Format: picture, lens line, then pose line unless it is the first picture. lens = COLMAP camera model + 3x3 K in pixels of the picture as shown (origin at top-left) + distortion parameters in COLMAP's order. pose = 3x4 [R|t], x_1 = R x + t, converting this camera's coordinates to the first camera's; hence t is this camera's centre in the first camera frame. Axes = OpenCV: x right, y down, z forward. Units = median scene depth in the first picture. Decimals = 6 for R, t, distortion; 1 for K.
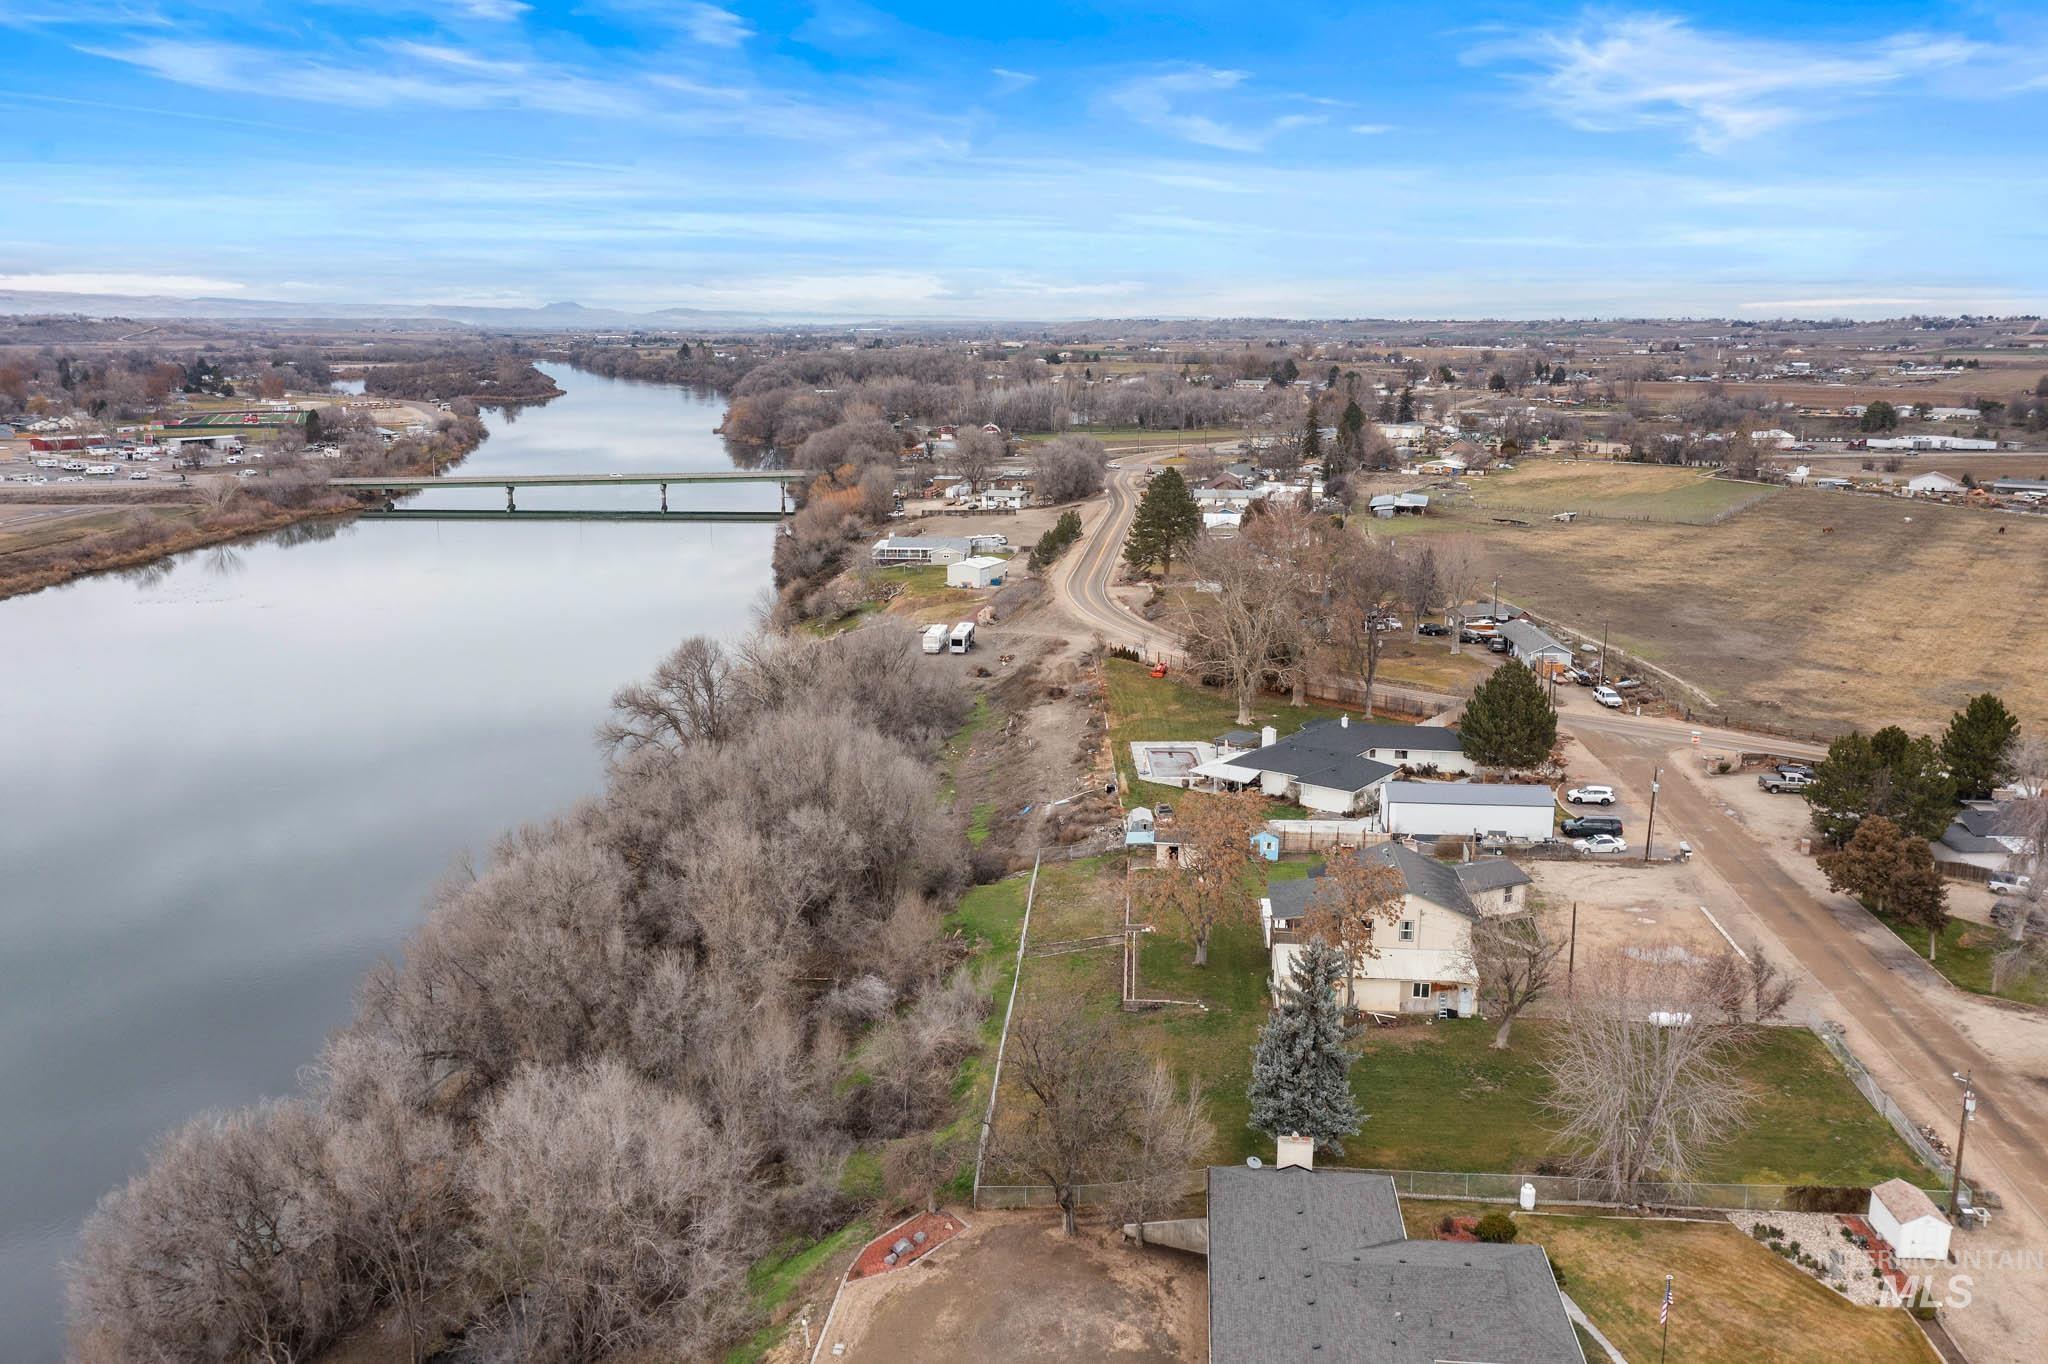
lens RADIAL K [[1504.5, 0, 1024.0], [0, 1504.5, 682.0], [0, 0, 1]] dist [-0.026455, 0.008348]
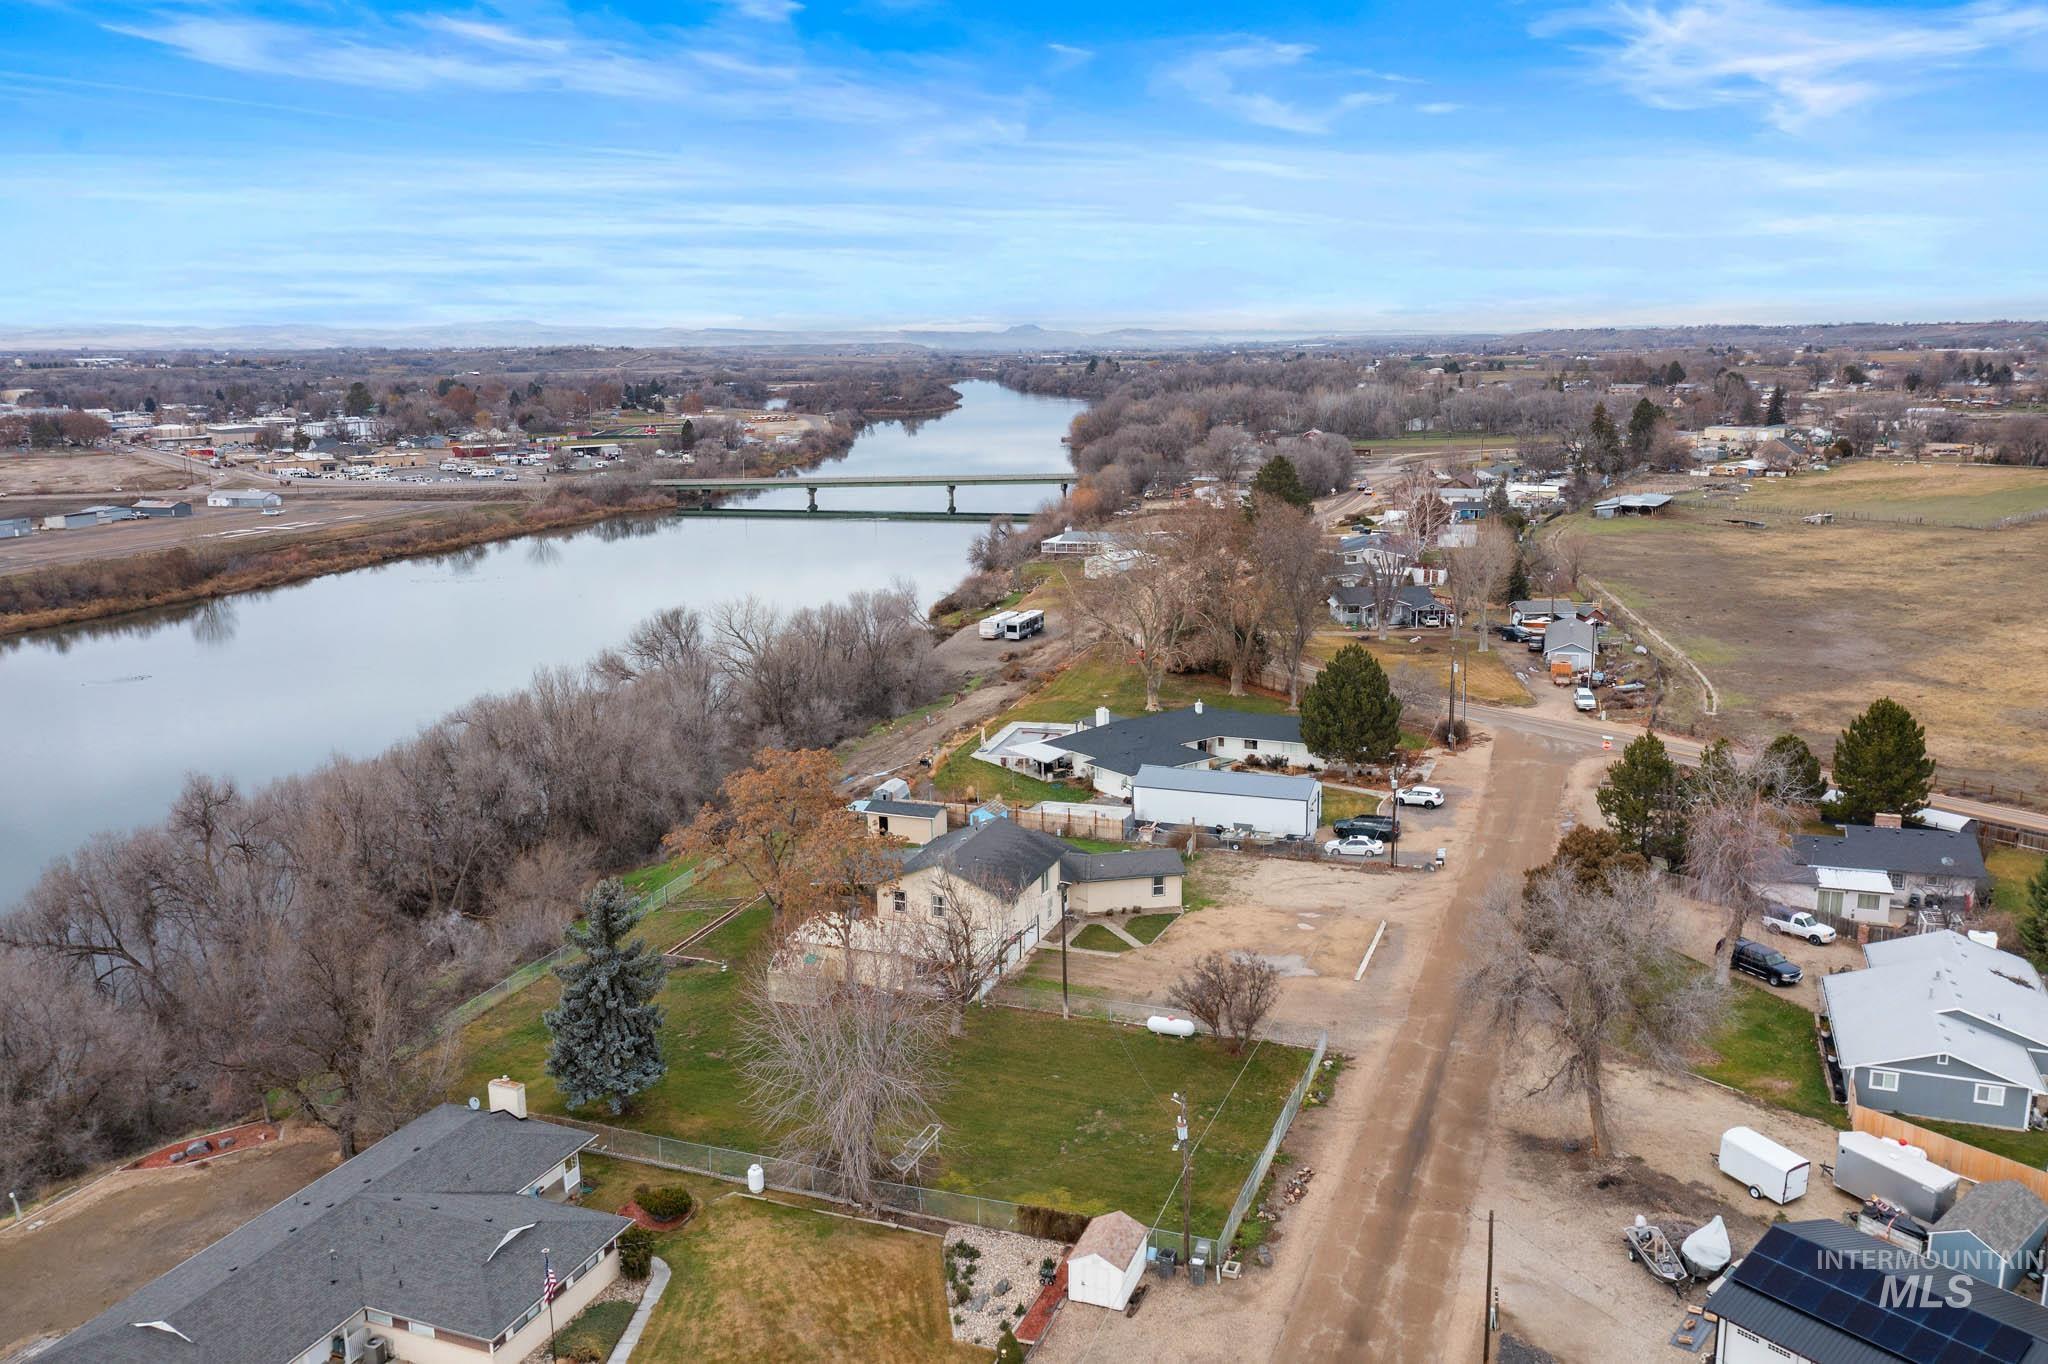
lens RADIAL K [[1504.5, 0, 1024.0], [0, 1504.5, 682.0], [0, 0, 1]] dist [-0.026455, 0.008348]
pose [[0.963879, 0.037558, -0.263678, 0.225040], [-0.040055, 0.999189, -0.004099, 0.012290], [0.263310, 0.014512, 0.964602, 0.049556]]
